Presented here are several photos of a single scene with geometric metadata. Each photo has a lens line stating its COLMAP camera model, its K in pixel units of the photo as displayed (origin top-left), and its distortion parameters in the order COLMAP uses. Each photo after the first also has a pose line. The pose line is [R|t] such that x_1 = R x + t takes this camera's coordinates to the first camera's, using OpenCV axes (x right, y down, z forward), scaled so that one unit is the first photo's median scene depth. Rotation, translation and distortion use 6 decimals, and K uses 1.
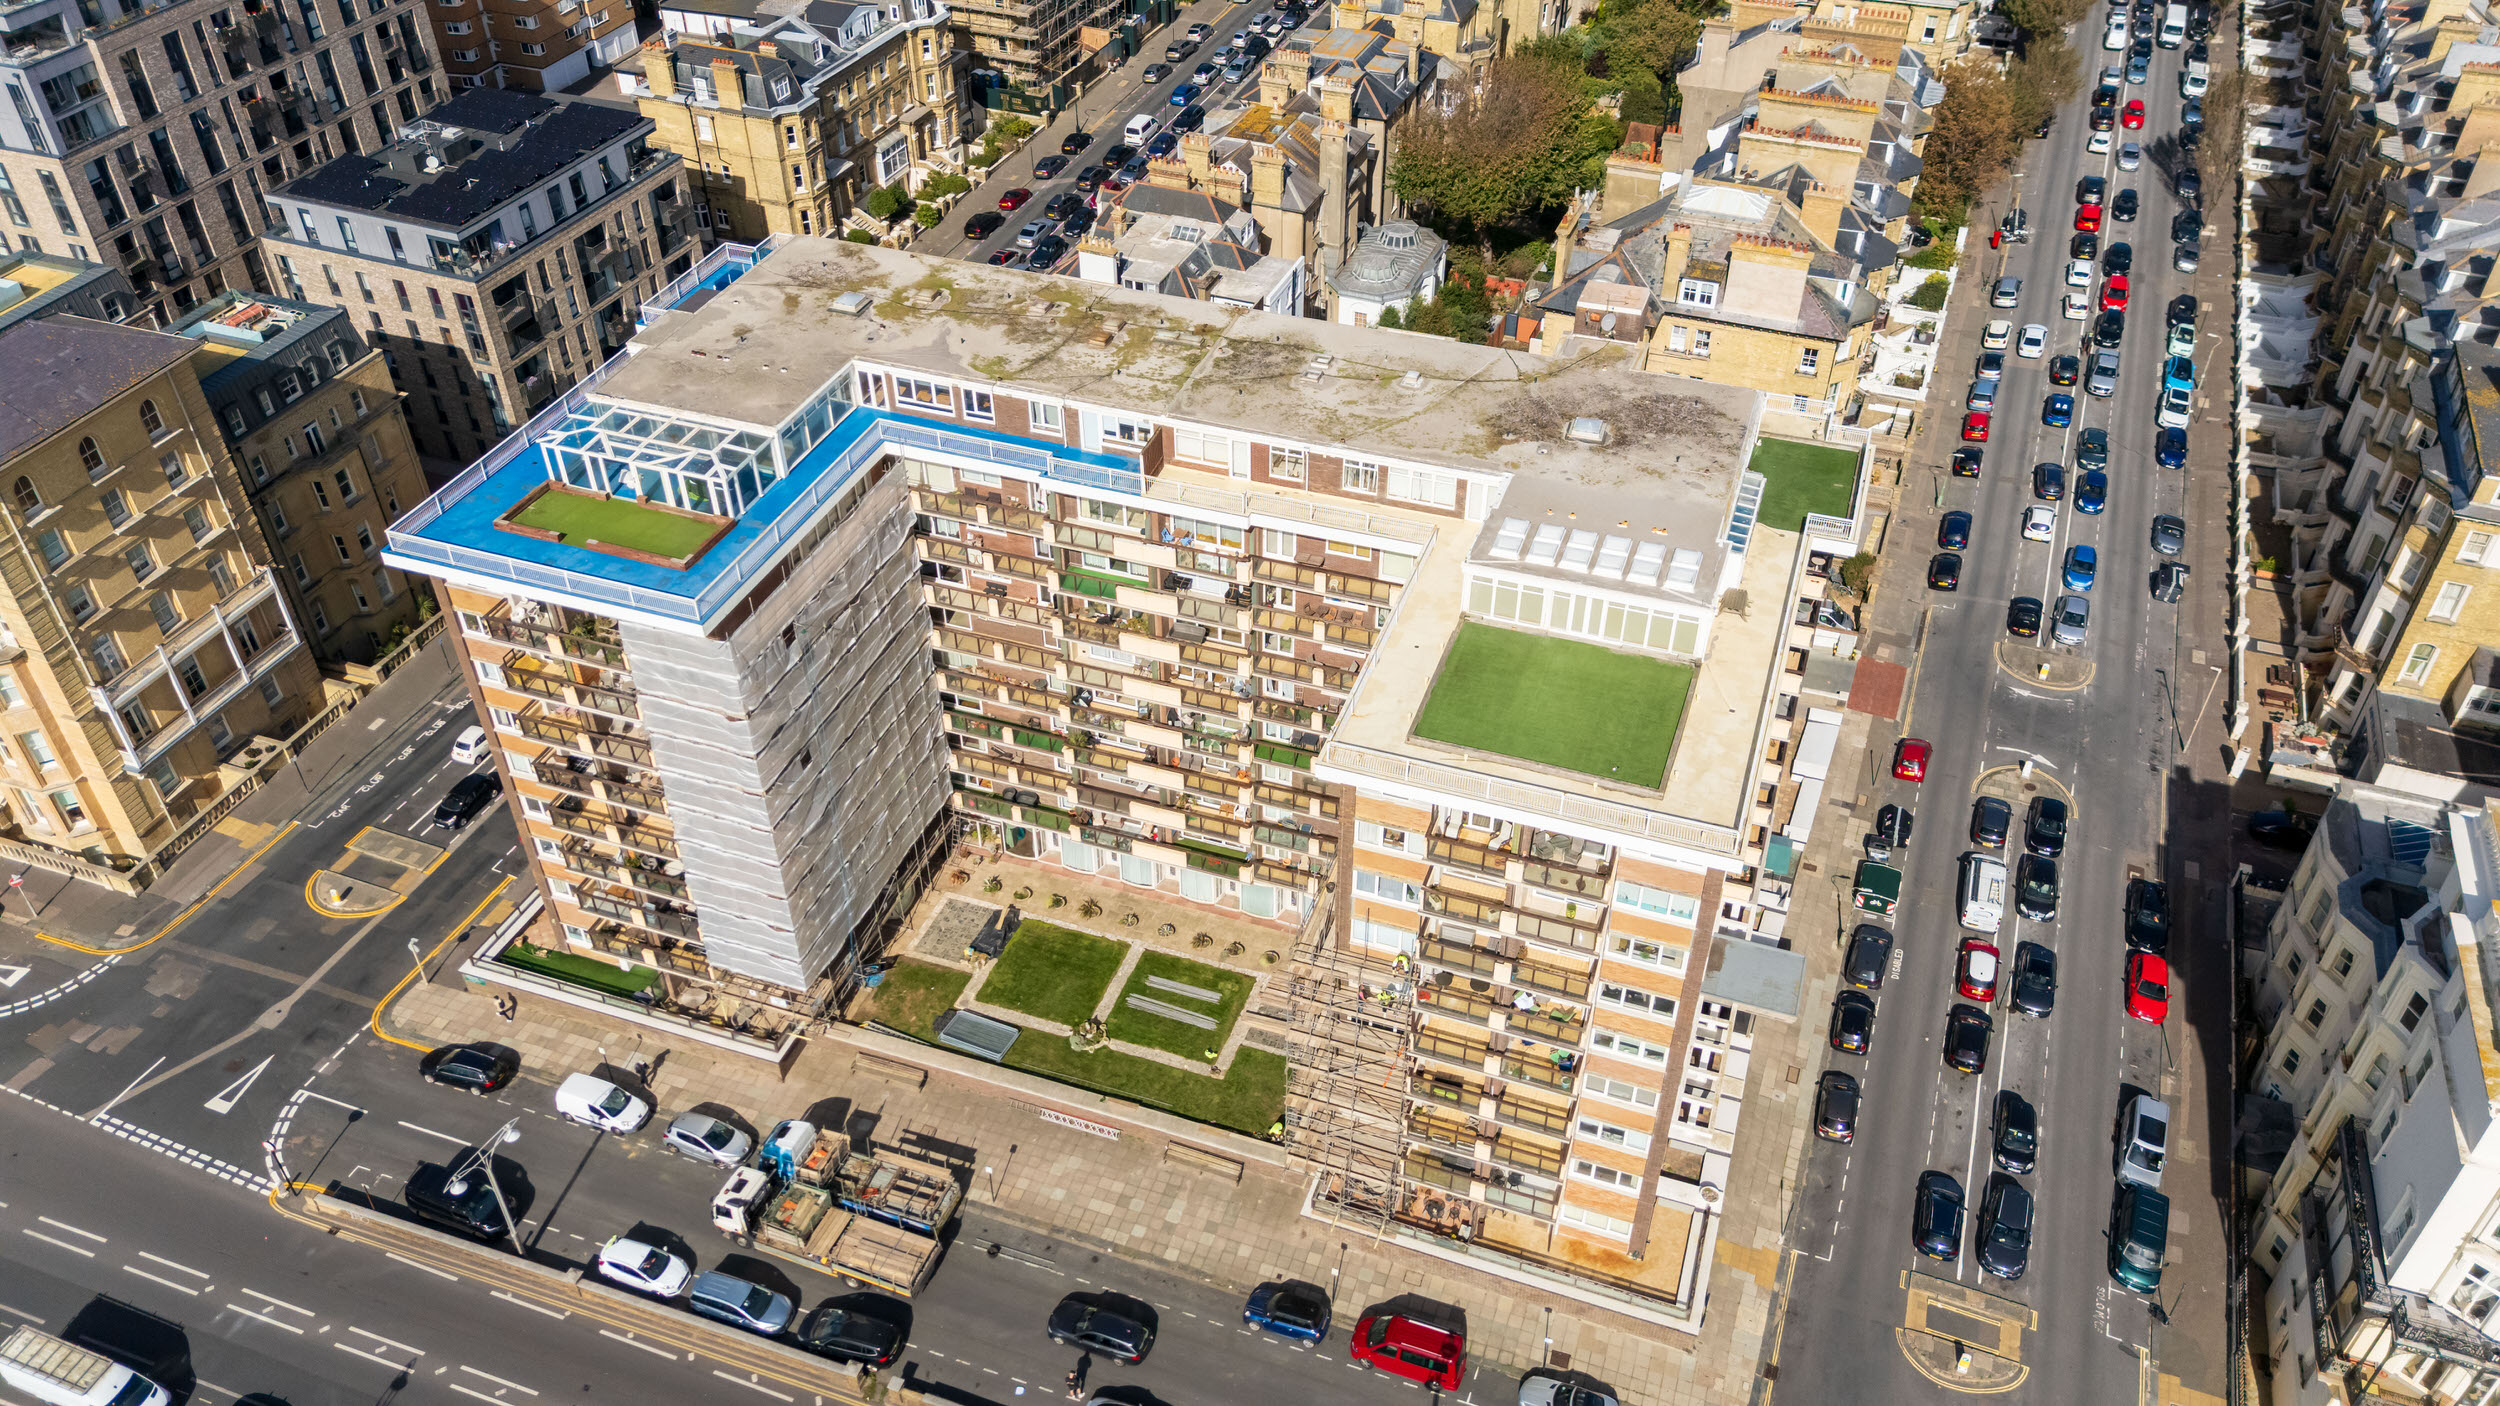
lens RADIAL K [[1840.7, 0, 1252.4], [0, 1840.7, 707.4], [0, 0, 1]] dist [0.074162, -0.068710]
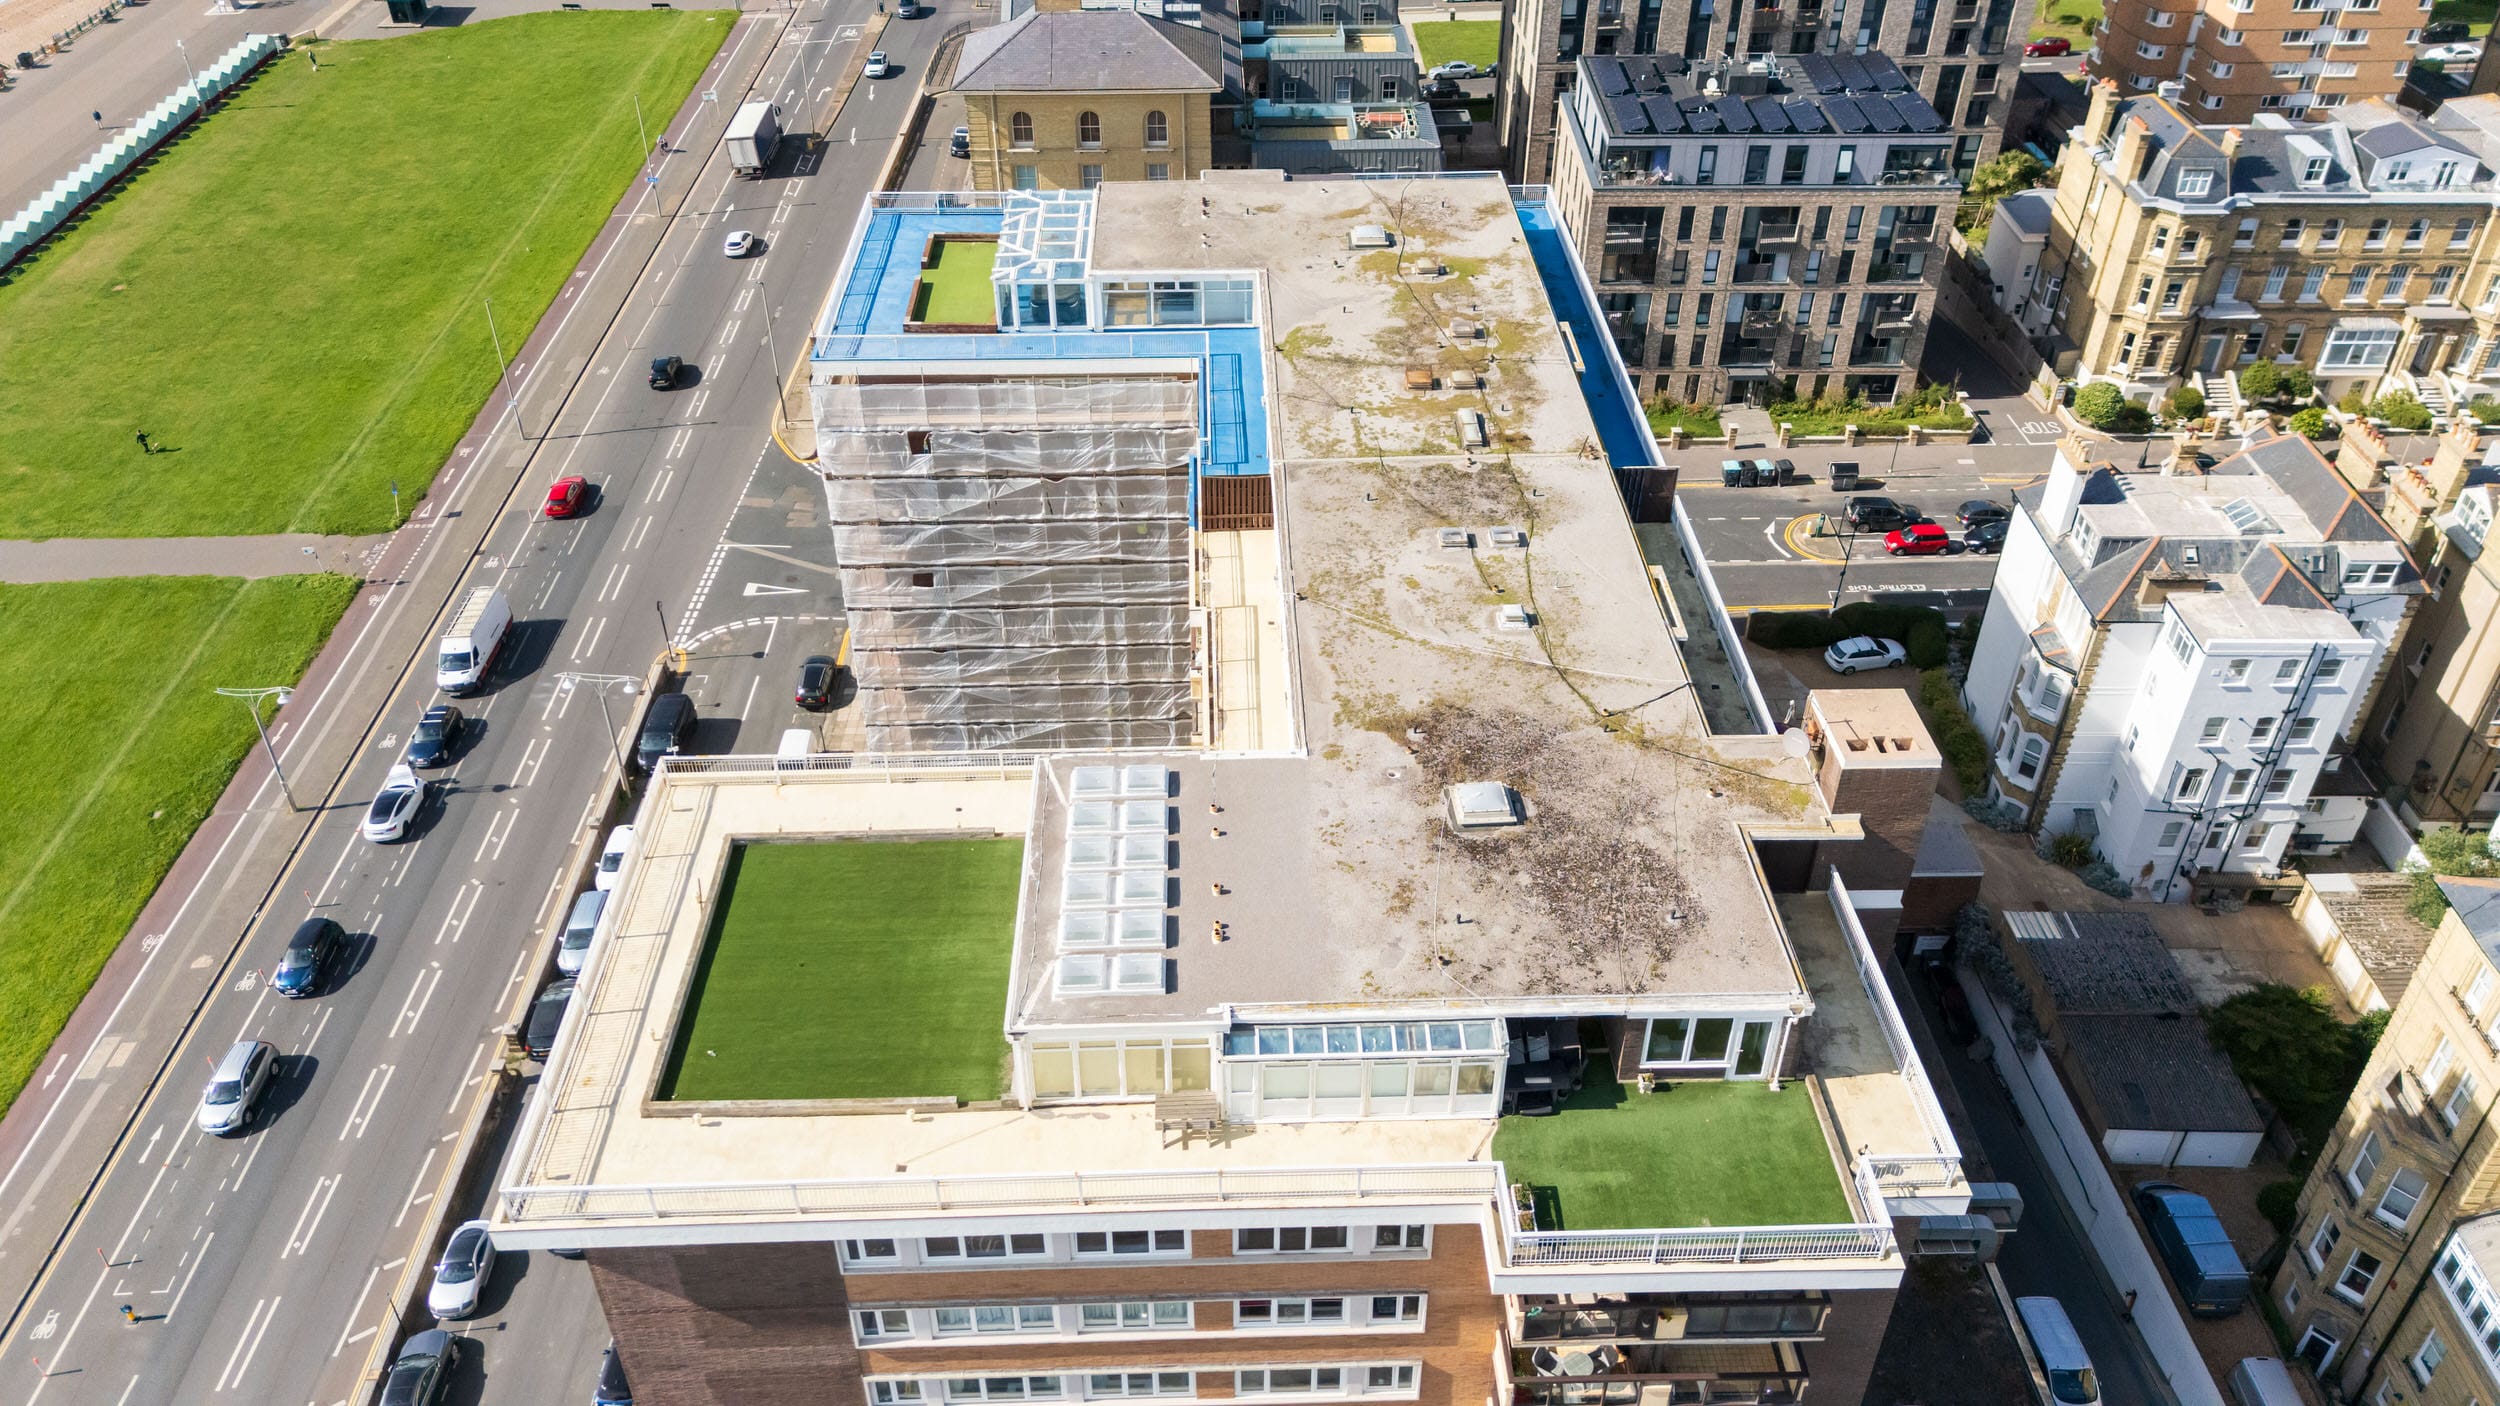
lens RADIAL K [[1840.7, 0, 1252.4], [0, 1840.7, 707.4], [0, 0, 1]] dist [0.074162, -0.068710]
pose [[0.358995, 0.558989, -0.747432, 0.361376], [-0.586068, 0.758261, 0.285597, -0.187660], [0.726394, 0.335518, 0.599817, 0.377245]]
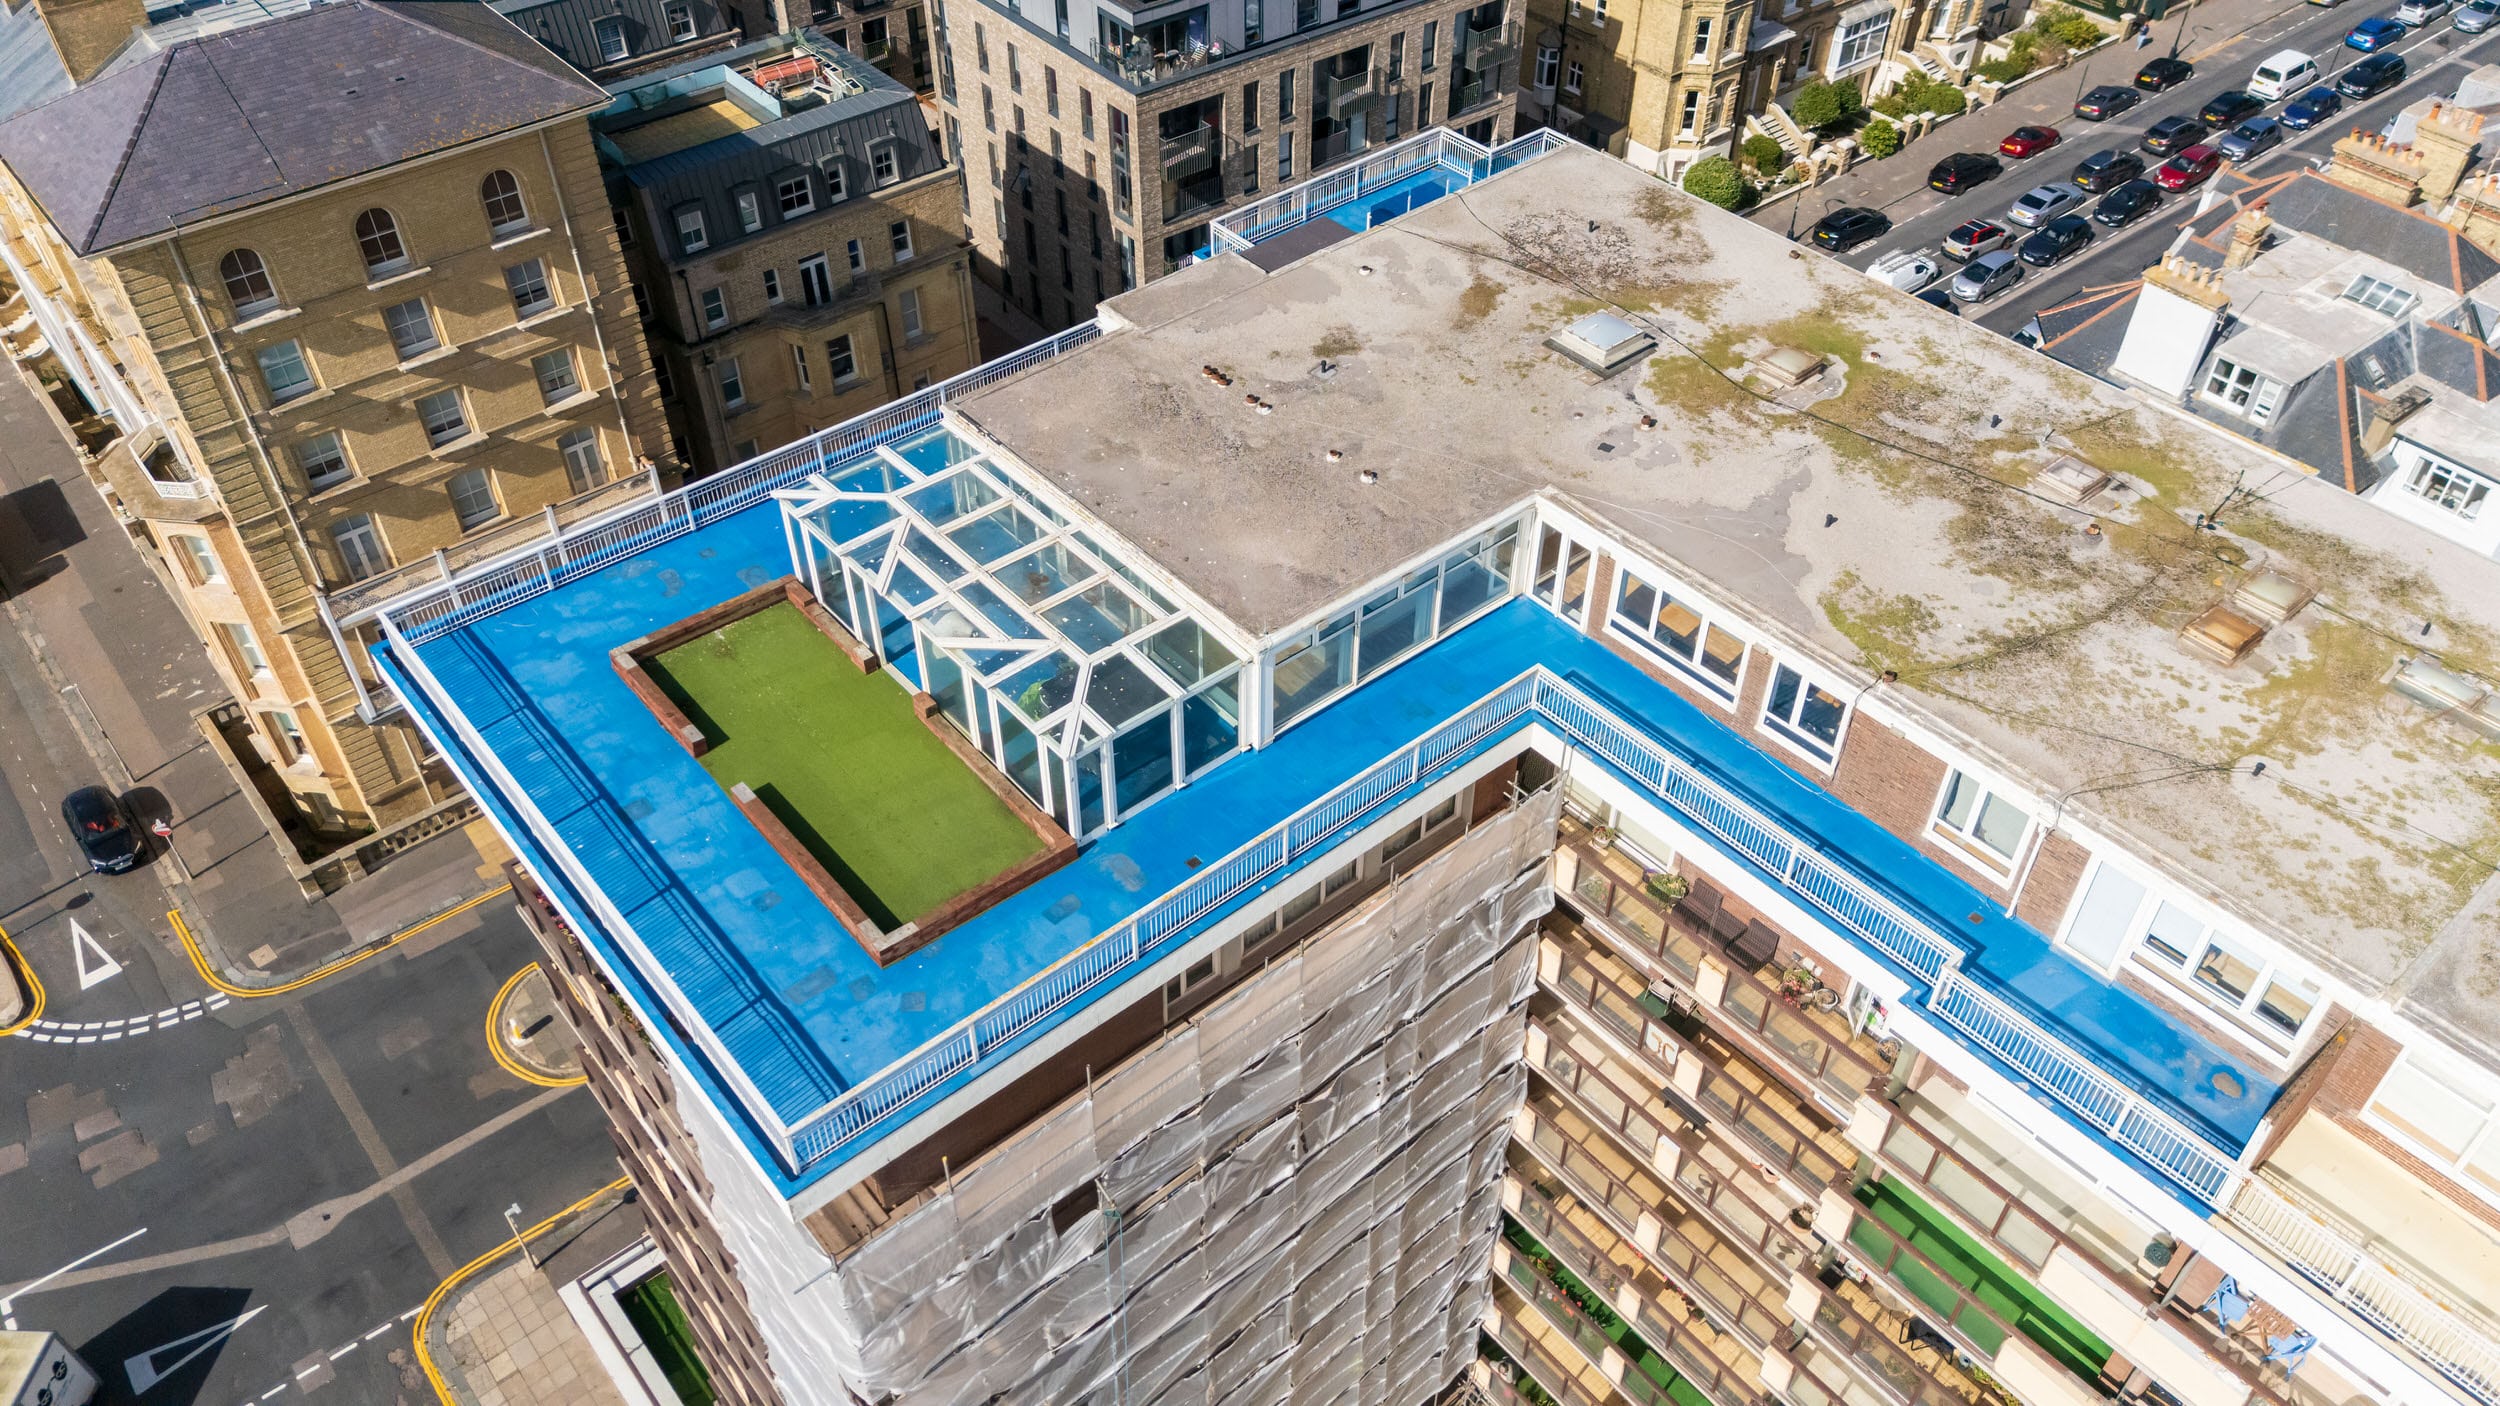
lens RADIAL K [[1840.7, 0, 1252.4], [0, 1840.7, 707.4], [0, 0, 1]] dist [0.074162, -0.068710]
pose [[0.863224, 0.342045, -0.371281, -0.072271], [-0.318017, 0.939640, 0.126263, -0.118924], [0.392058, 0.009080, 0.919896, 0.415866]]
